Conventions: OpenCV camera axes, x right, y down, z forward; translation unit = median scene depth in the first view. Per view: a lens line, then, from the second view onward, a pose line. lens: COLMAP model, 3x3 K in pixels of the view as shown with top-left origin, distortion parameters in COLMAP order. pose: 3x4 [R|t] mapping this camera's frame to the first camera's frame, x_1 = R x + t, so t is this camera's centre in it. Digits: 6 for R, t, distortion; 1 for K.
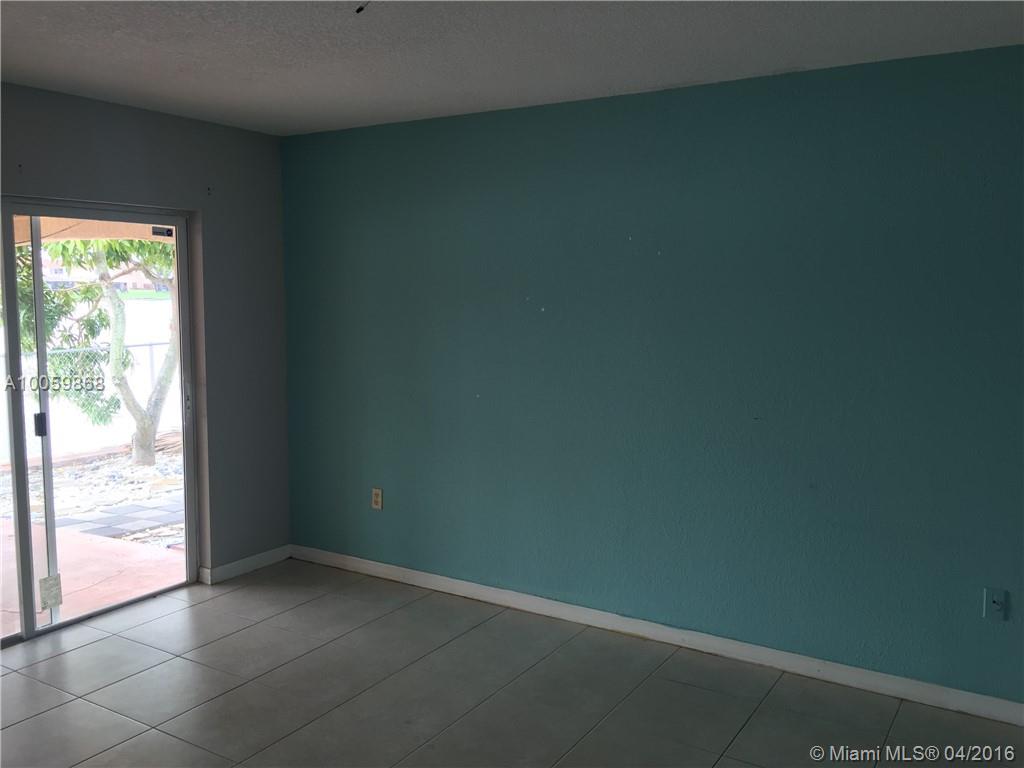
lens RADIAL K [[875.7, 0, 514.9], [0, 875.7, 379.1], [0, 0, 1]] dist [0.071089, -0.090461]
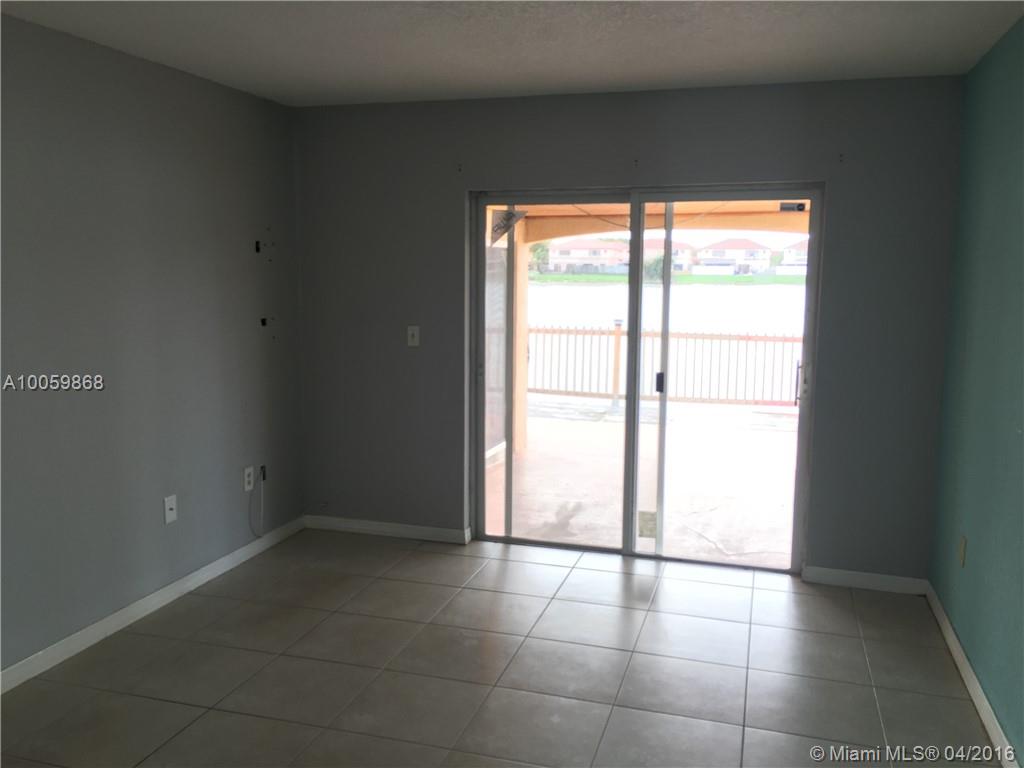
lens RADIAL K [[875.7, 0, 518.0], [0, 875.7, 388.6], [0, 0, 1]] dist [0.071089, -0.090461]
pose [[0.257512, 0.132366, -0.957166, 0.483470], [-0.112424, 0.987950, 0.106377, -0.038969], [0.959713, 0.080215, 0.269290, 0.468589]]
